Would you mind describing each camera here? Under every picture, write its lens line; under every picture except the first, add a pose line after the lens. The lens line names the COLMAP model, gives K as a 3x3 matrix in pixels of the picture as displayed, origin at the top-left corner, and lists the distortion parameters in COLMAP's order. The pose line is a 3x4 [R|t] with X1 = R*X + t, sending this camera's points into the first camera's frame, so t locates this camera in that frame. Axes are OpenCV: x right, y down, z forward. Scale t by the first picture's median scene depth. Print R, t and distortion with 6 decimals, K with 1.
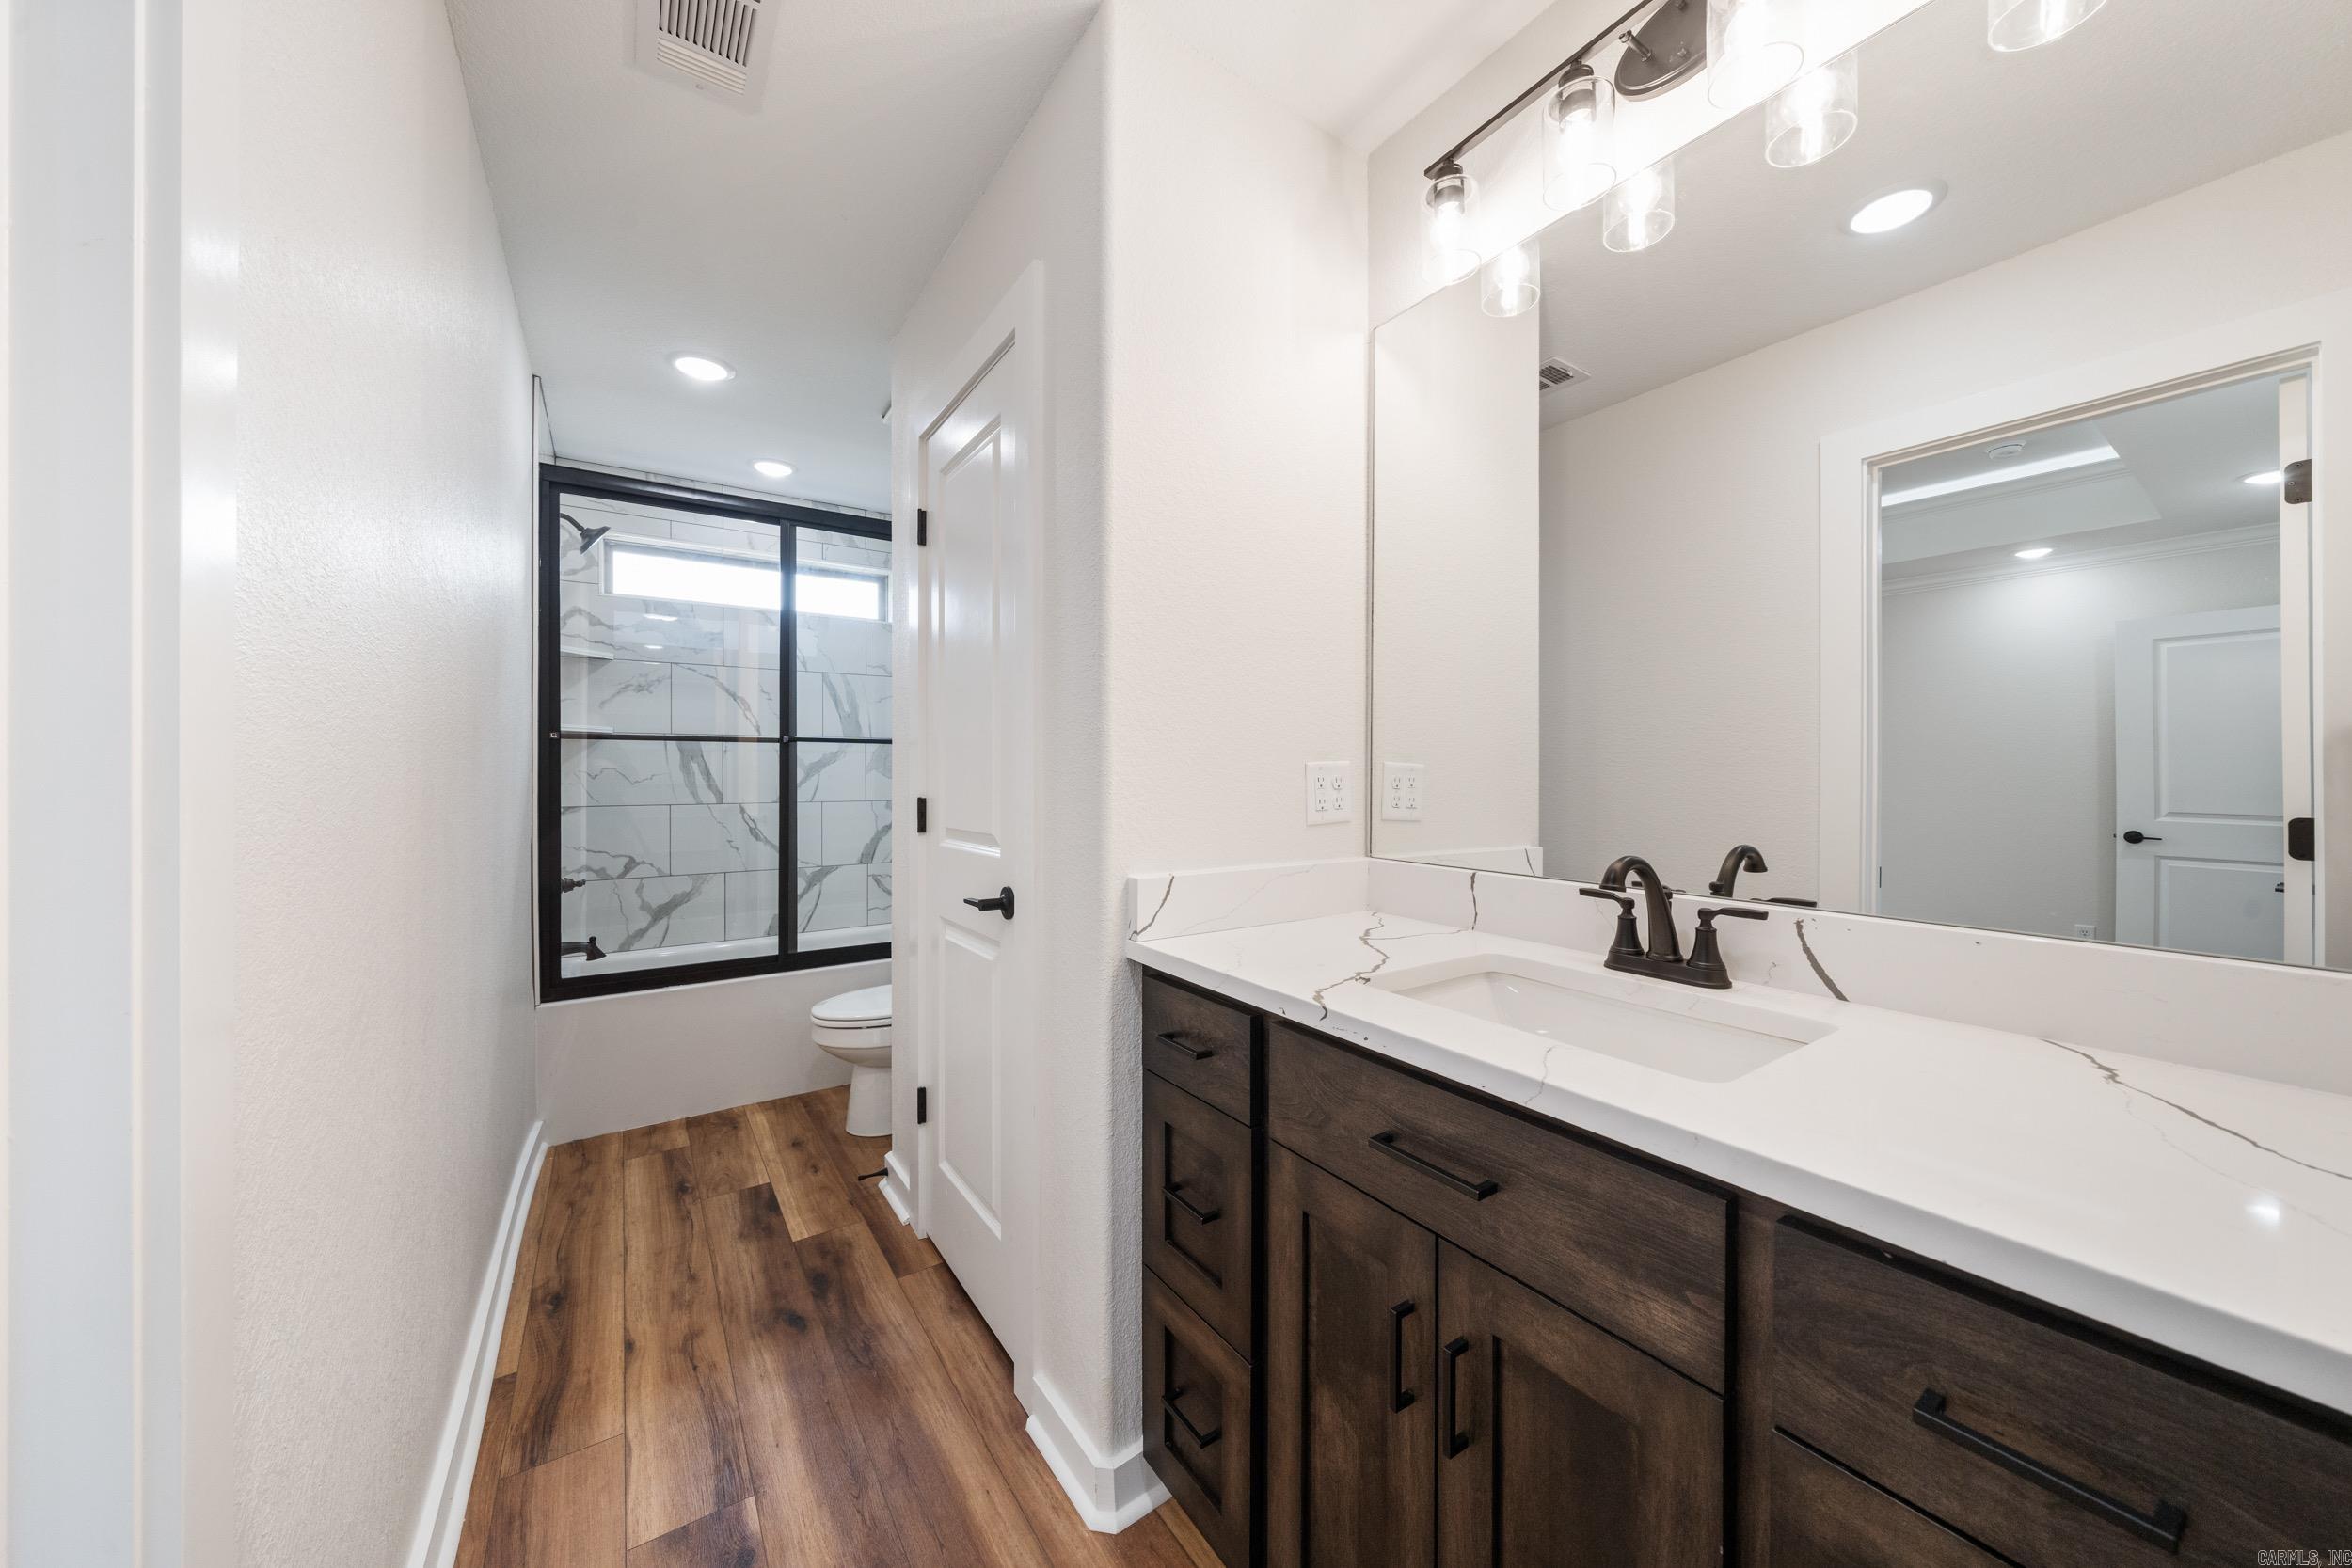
lens RADIAL K [[810.6, 0, 1175.3], [0, 810.6, 772.7], [0, 0, 1]] dist [-0.004129, -0.000150]
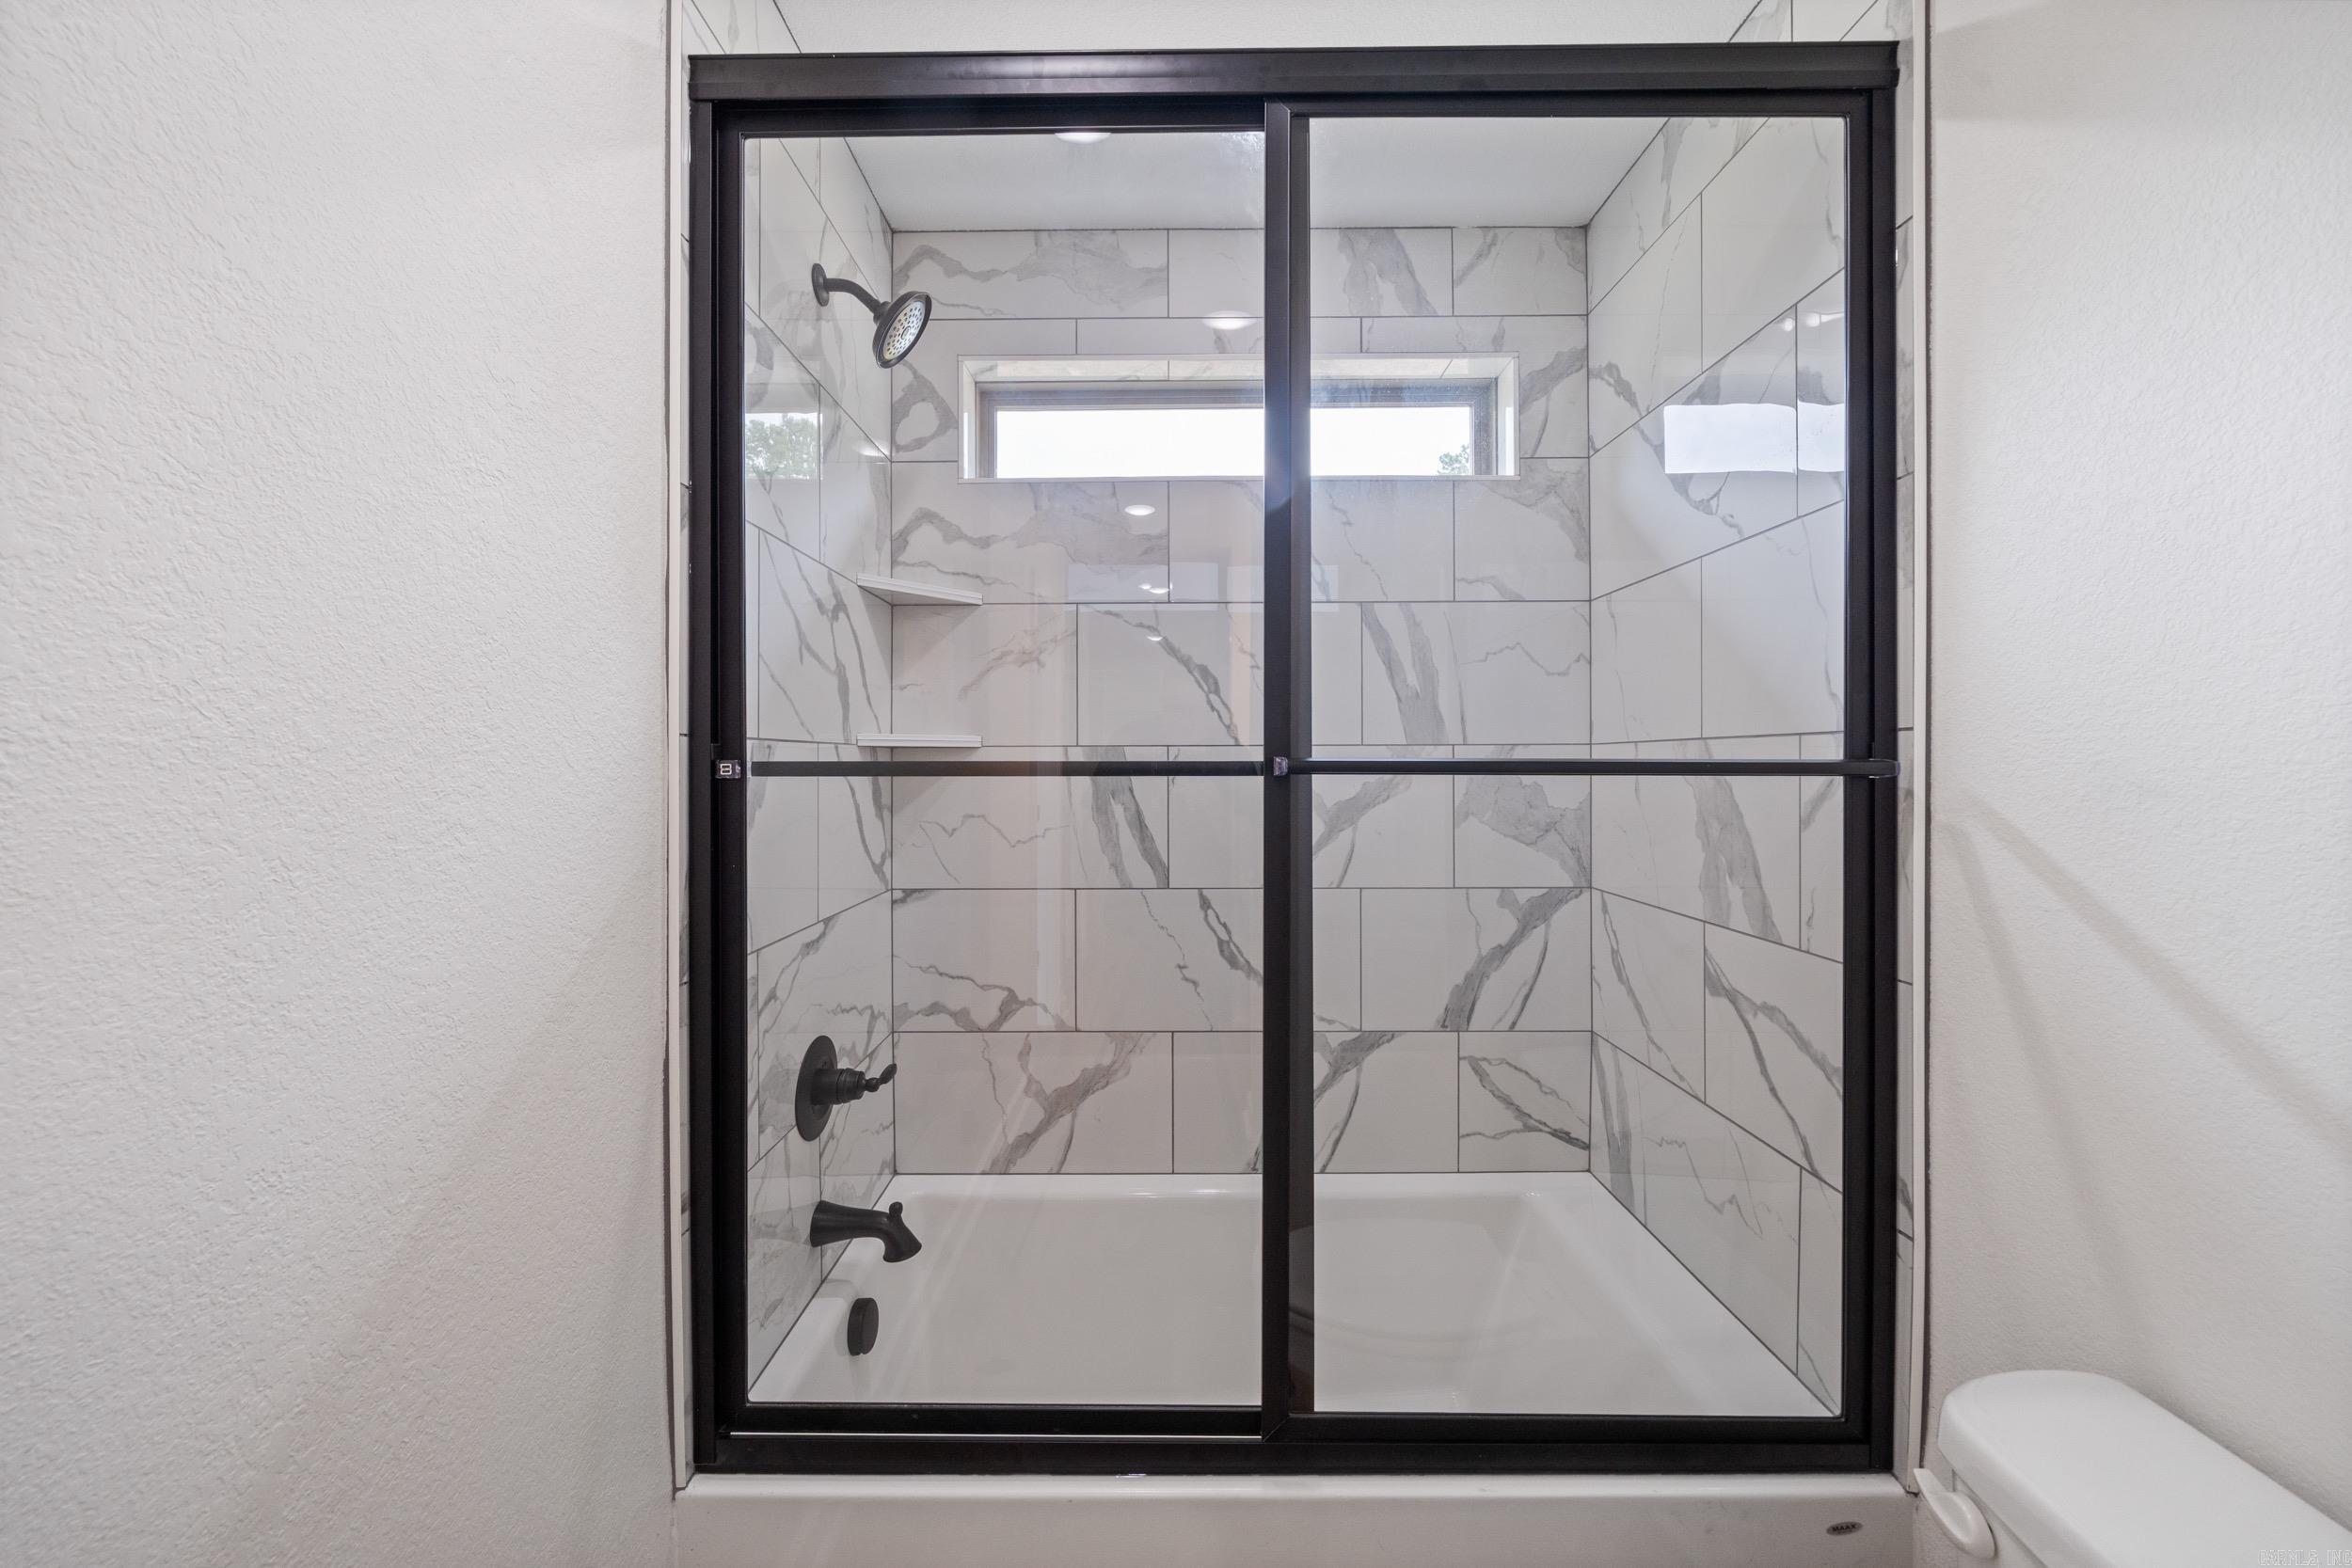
lens RADIAL K [[858.6, 0, 1166.1], [0, 858.6, 760.5], [0, 0, 1]] dist [-0.006407, 0.000795]
pose [[0.824458, -0.003266, -0.565913, -0.285571], [0.000716, 0.999989, -0.004728, -0.037377], [0.565922, 0.003493, 0.824451, 0.608702]]
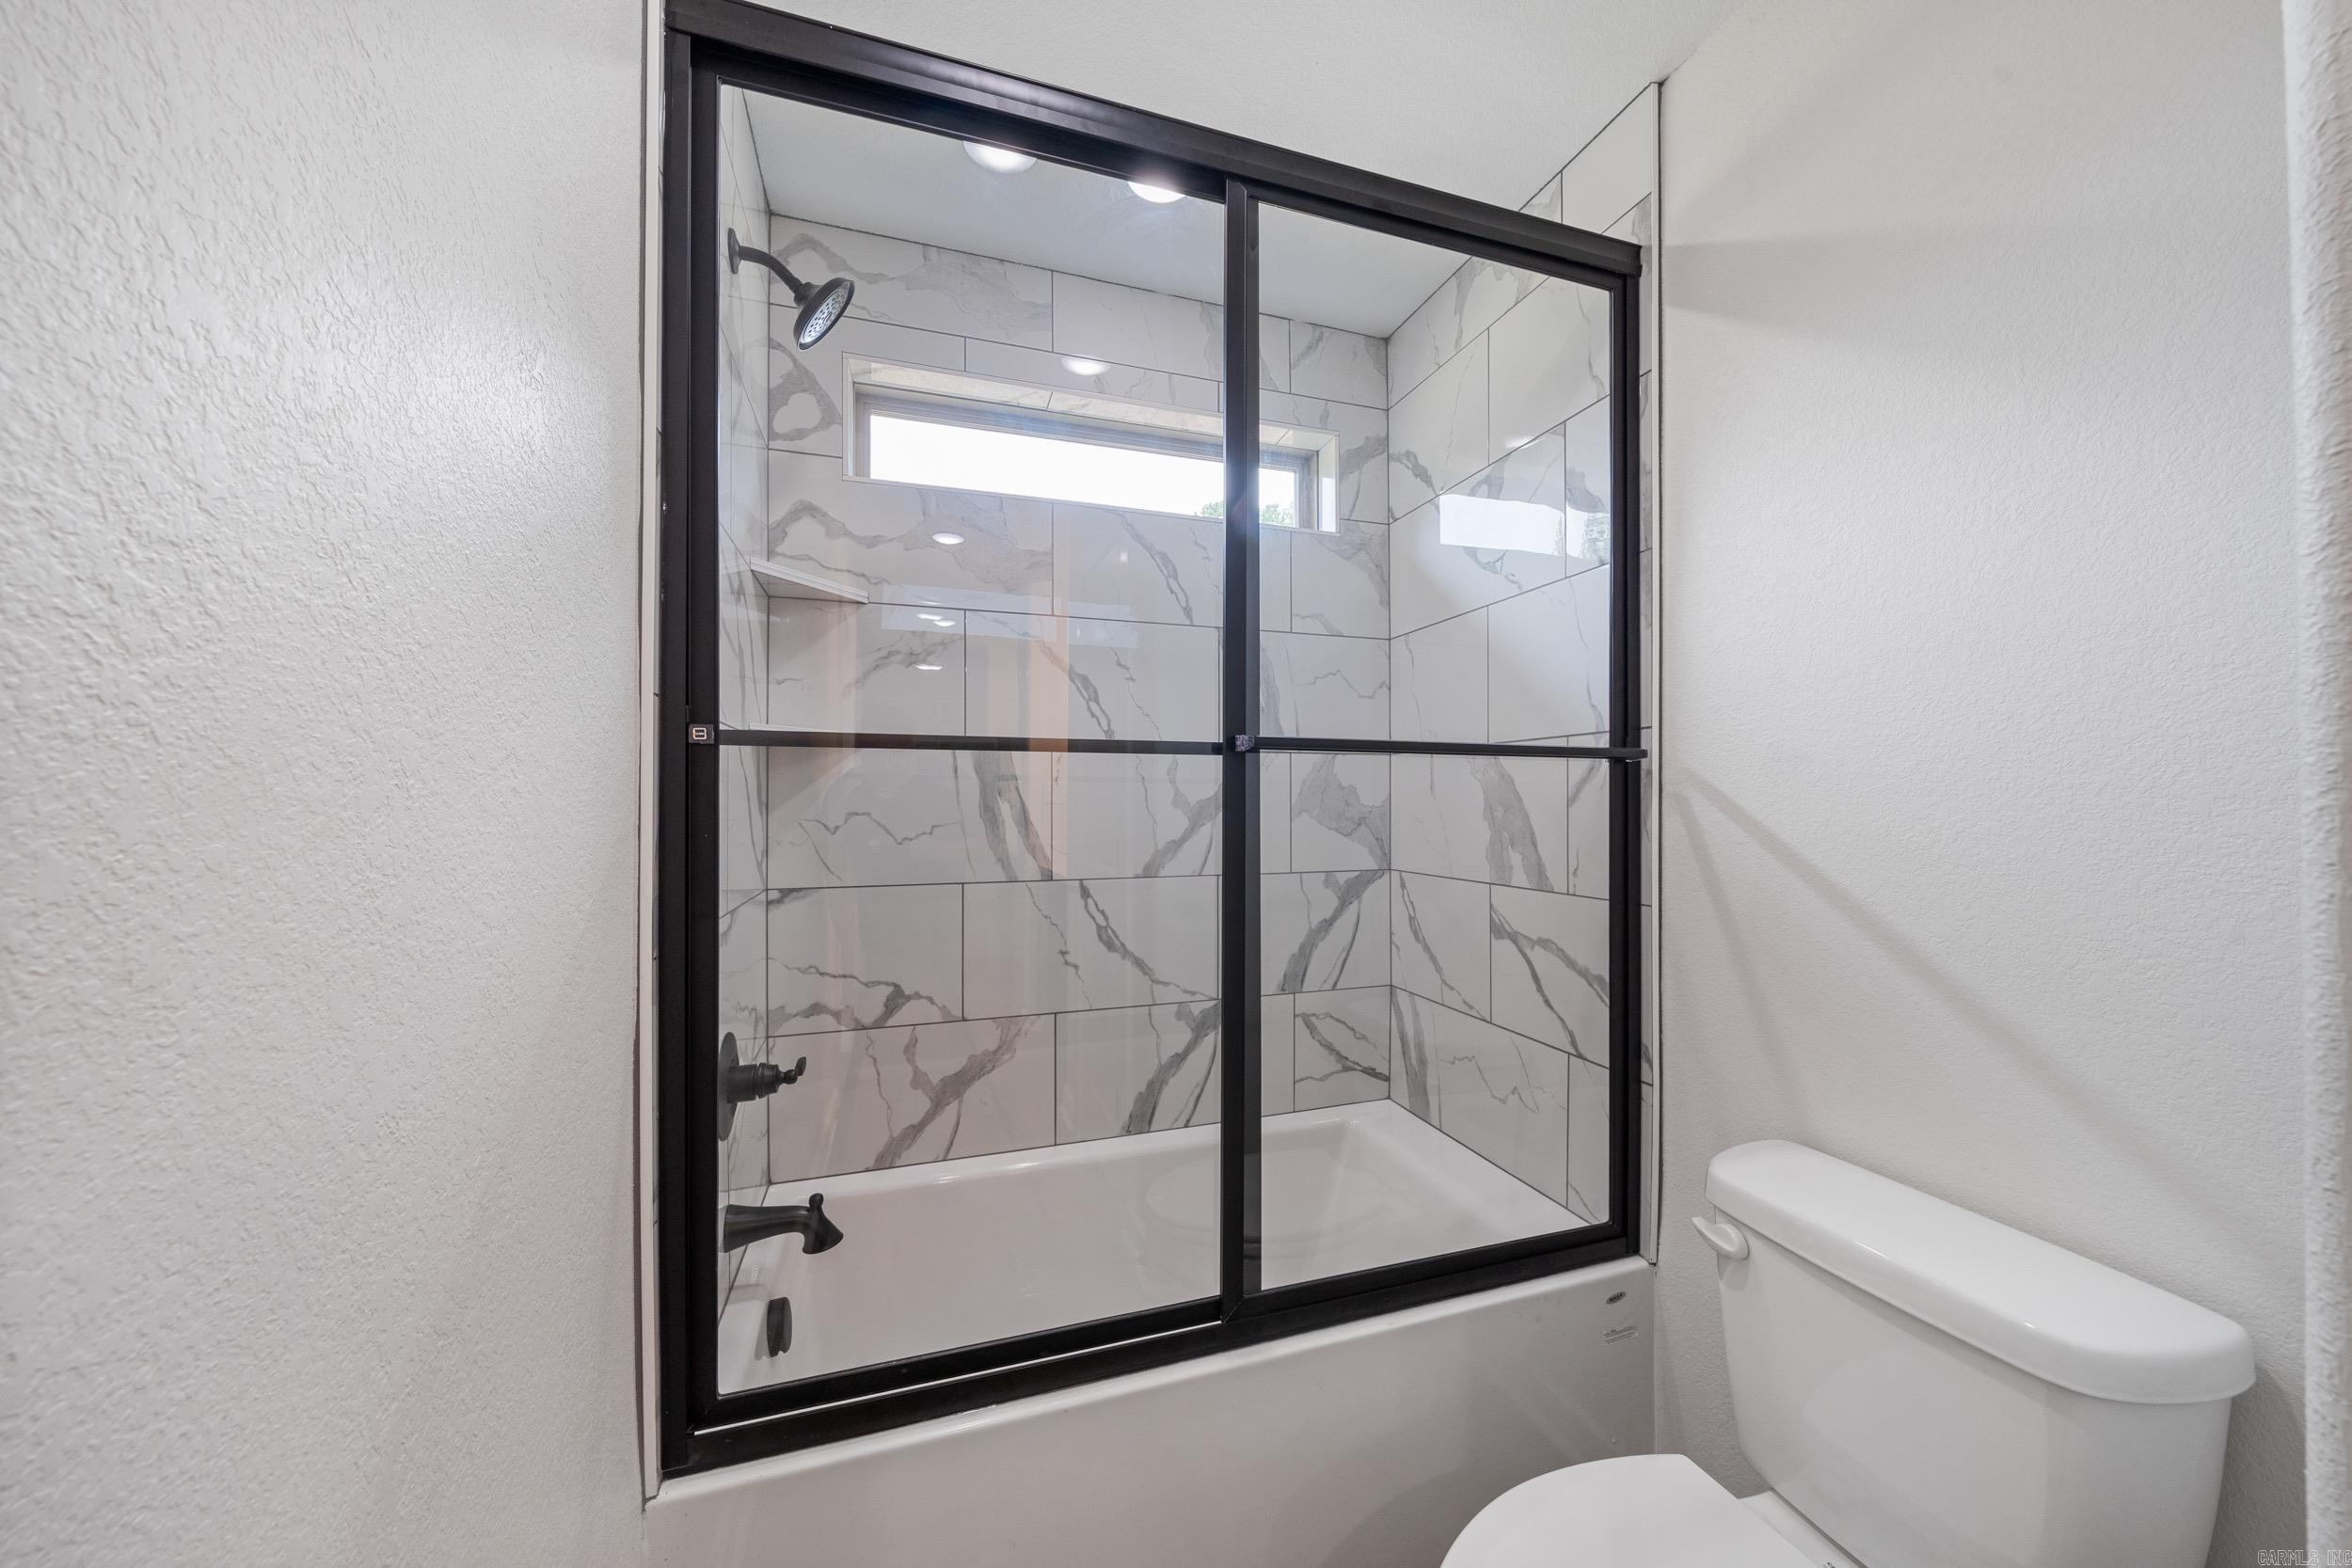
lens RADIAL K [[810.6, 0, 1179.5], [0, 810.6, 796.8], [0, 0, 1]] dist [-0.004129, -0.000150]
pose [[0.962587, -0.002917, -0.270958, -0.357502], [0.000447, 0.999958, -0.009180, -0.011053], [0.270973, 0.008716, 0.962547, 0.549234]]
